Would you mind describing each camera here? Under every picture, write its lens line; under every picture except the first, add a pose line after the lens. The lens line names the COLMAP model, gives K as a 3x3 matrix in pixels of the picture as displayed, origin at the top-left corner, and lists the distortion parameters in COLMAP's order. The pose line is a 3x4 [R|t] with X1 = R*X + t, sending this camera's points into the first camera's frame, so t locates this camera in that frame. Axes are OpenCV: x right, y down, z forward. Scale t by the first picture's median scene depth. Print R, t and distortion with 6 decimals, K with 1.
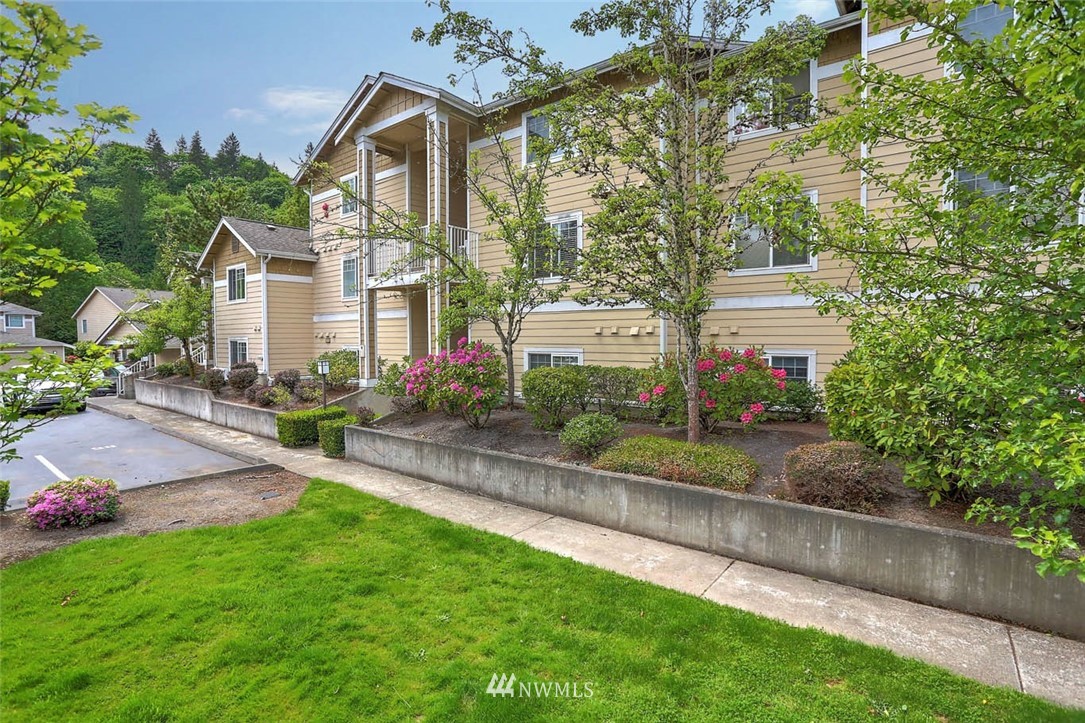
lens RADIAL K [[536.8, 0, 542.0], [0, 536.8, 364.6], [0, 0, 1]] dist [-0.044190, 0.008277]
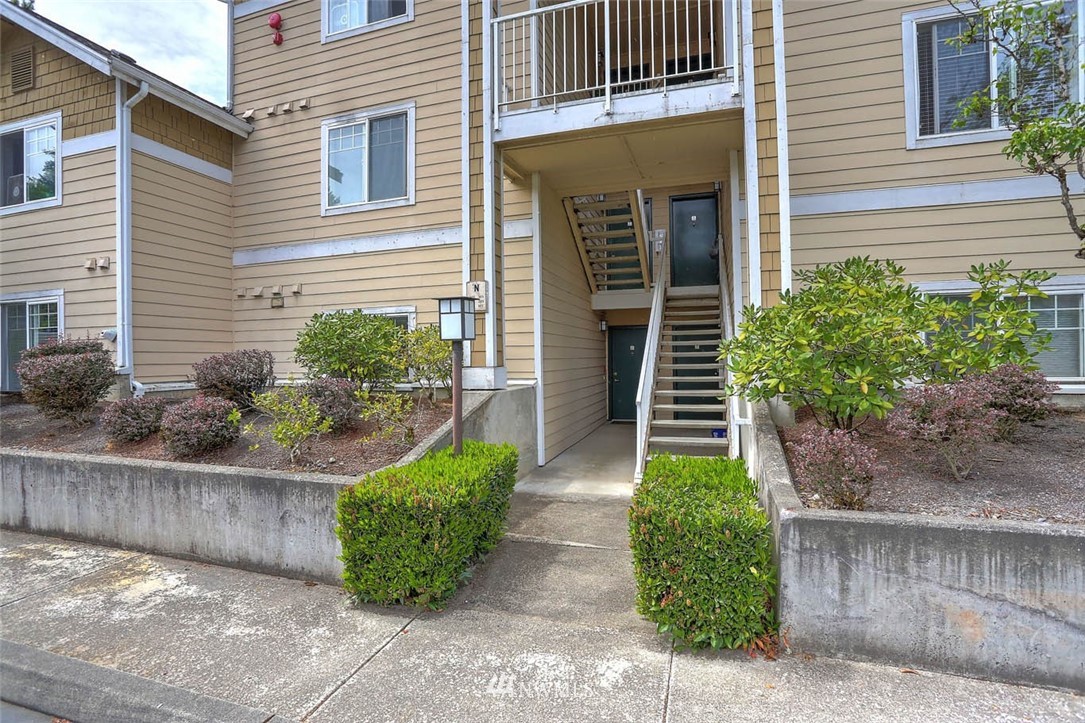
lens RADIAL K [[509.6, 0, 540.8], [0, 509.6, 354.4], [0, 0, 1]] dist [-0.011534, 0.000964]
pose [[0.937225, -0.013725, 0.348454, -0.346066], [0.032009, 0.998393, -0.046769, 0.030205], [-0.347252, 0.054986, 0.936158, 0.507740]]
